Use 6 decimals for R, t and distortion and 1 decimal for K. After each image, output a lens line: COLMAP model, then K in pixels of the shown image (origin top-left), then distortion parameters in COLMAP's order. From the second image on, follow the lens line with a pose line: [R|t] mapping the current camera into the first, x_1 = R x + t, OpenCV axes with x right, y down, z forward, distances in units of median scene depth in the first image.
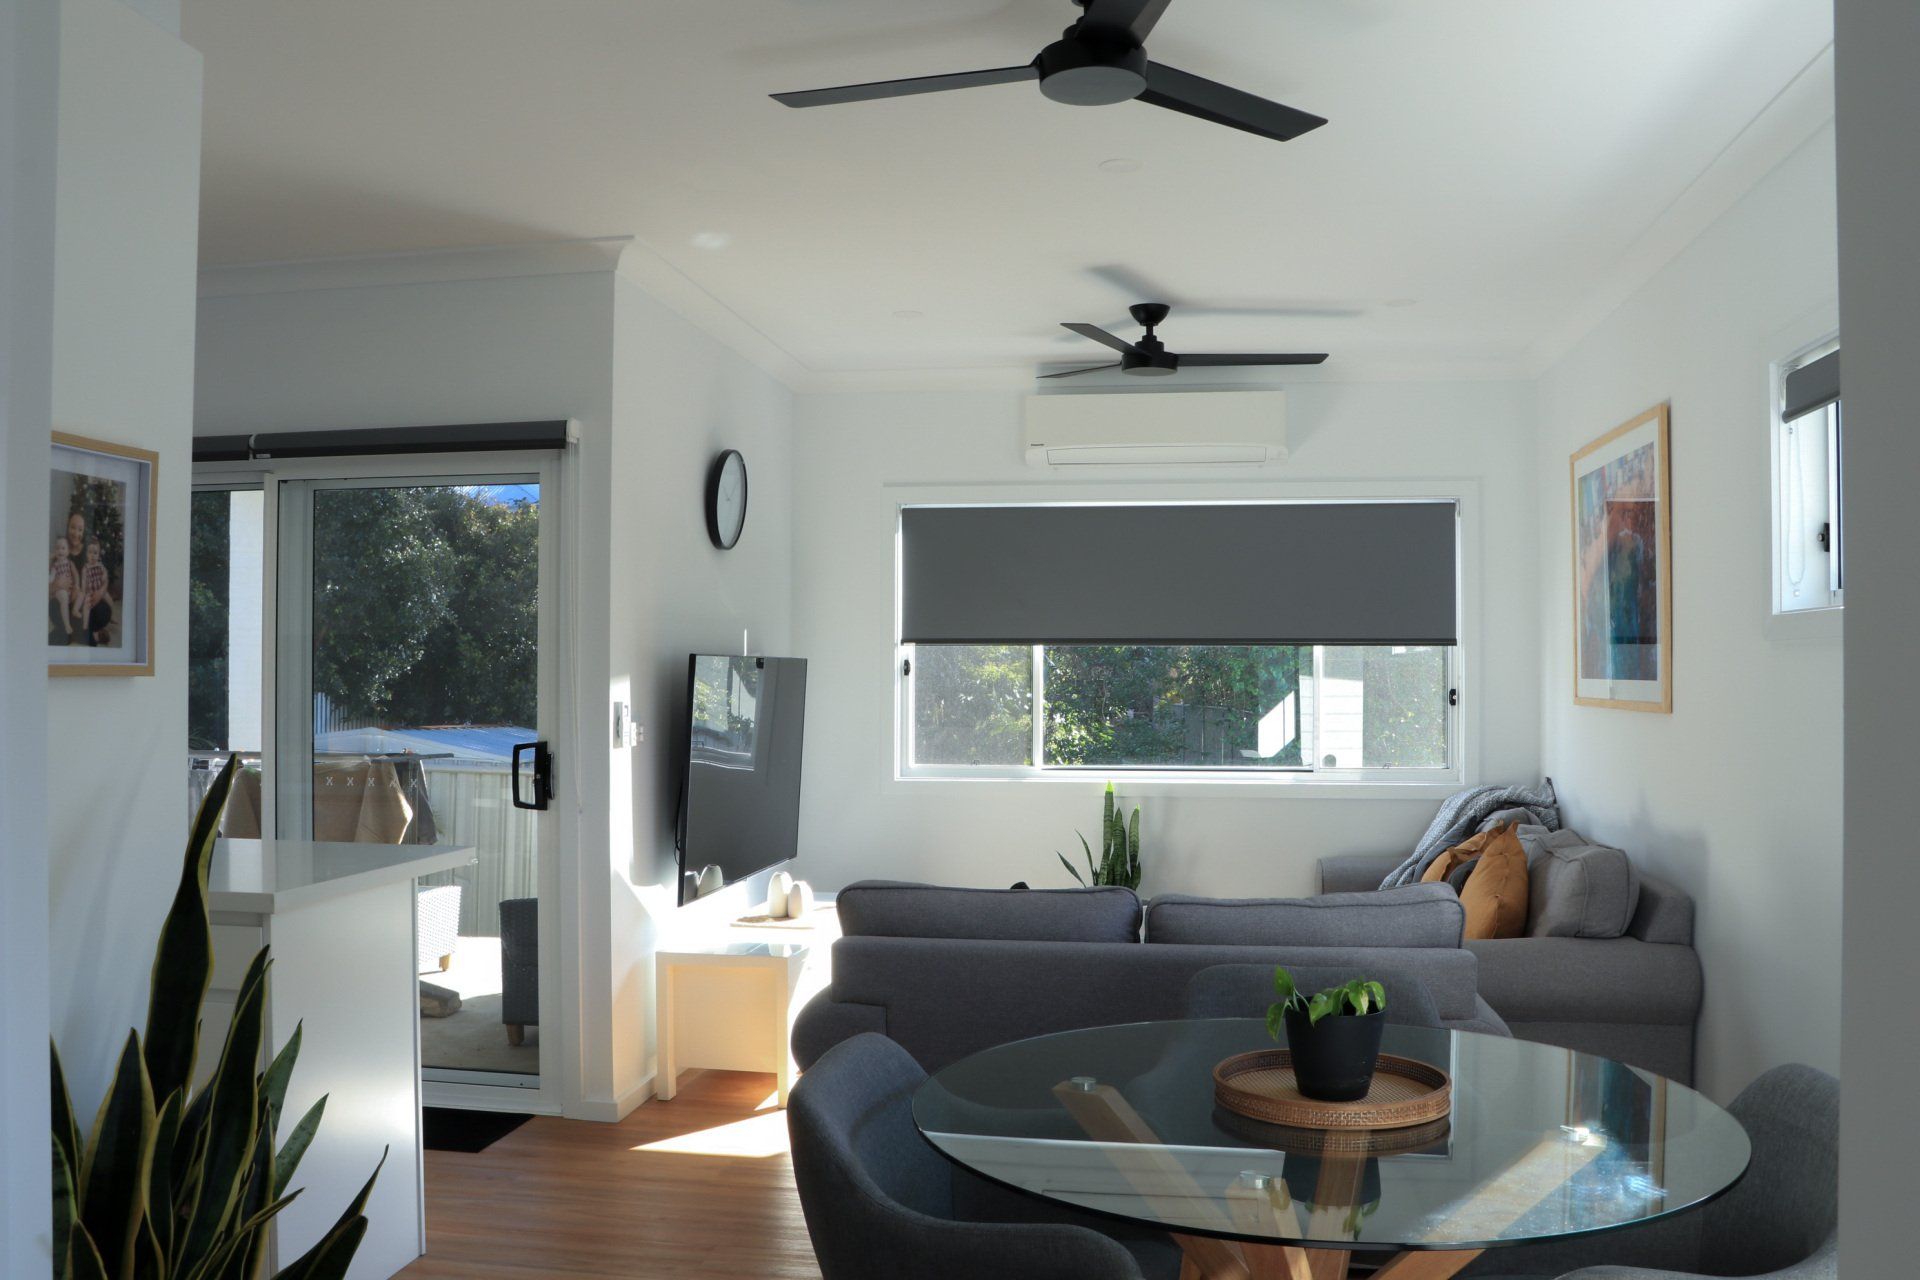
lens RADIAL K [[1530.6, 0, 960.0], [0, 1530.6, 640.0], [0, 0, 1]] dist [-0.132265, -0.004661]
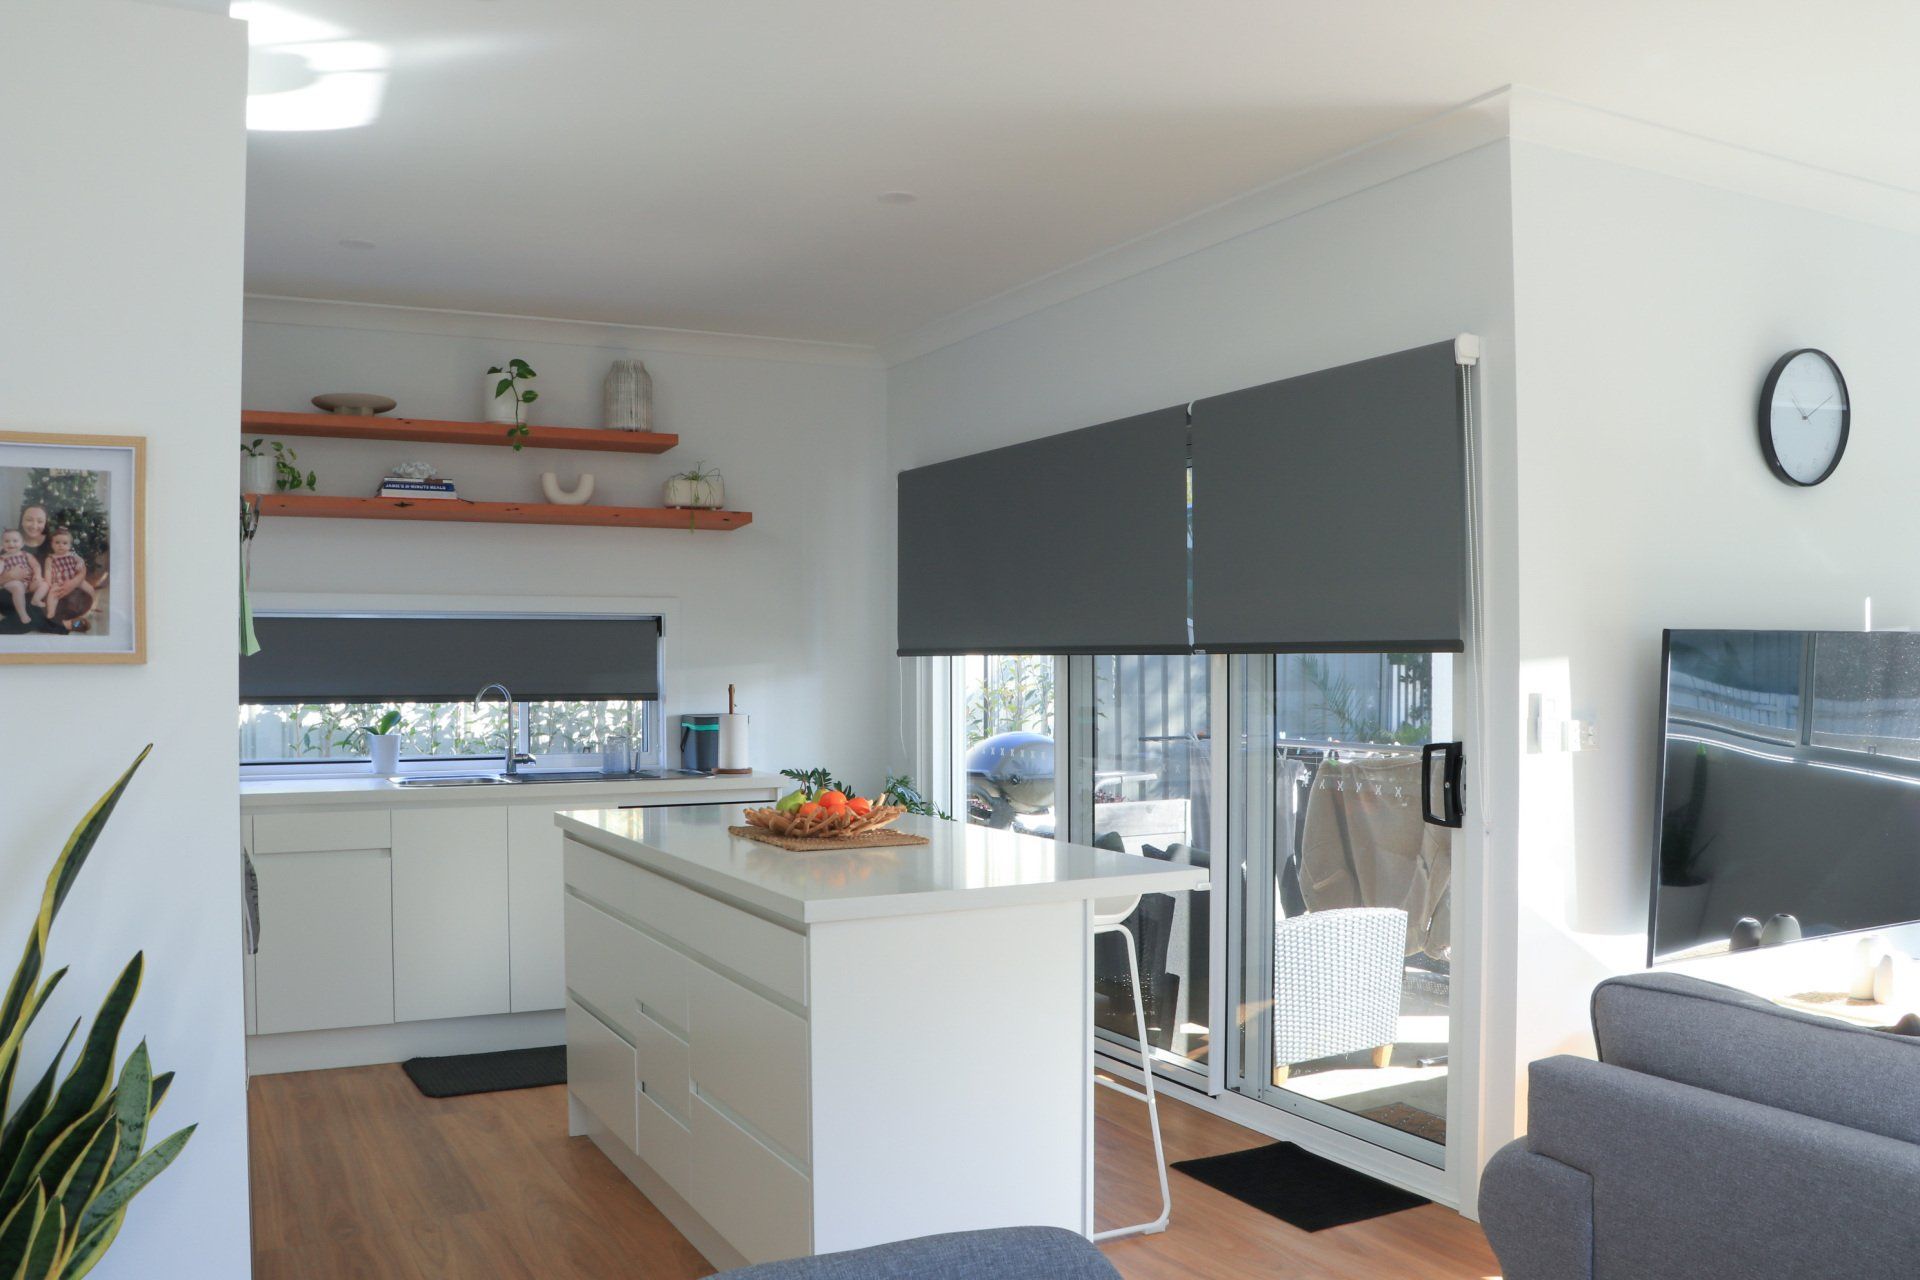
lens RADIAL K [[1530.6, 0, 960.0], [0, 1530.6, 640.0], [0, 0, 1]] dist [-0.132265, -0.004661]
pose [[0.593267, -0.010085, -0.804942, 0.586507], [0.019481, 0.999809, 0.001832, 0.018258], [0.804770, -0.016768, 0.593350, 0.883887]]
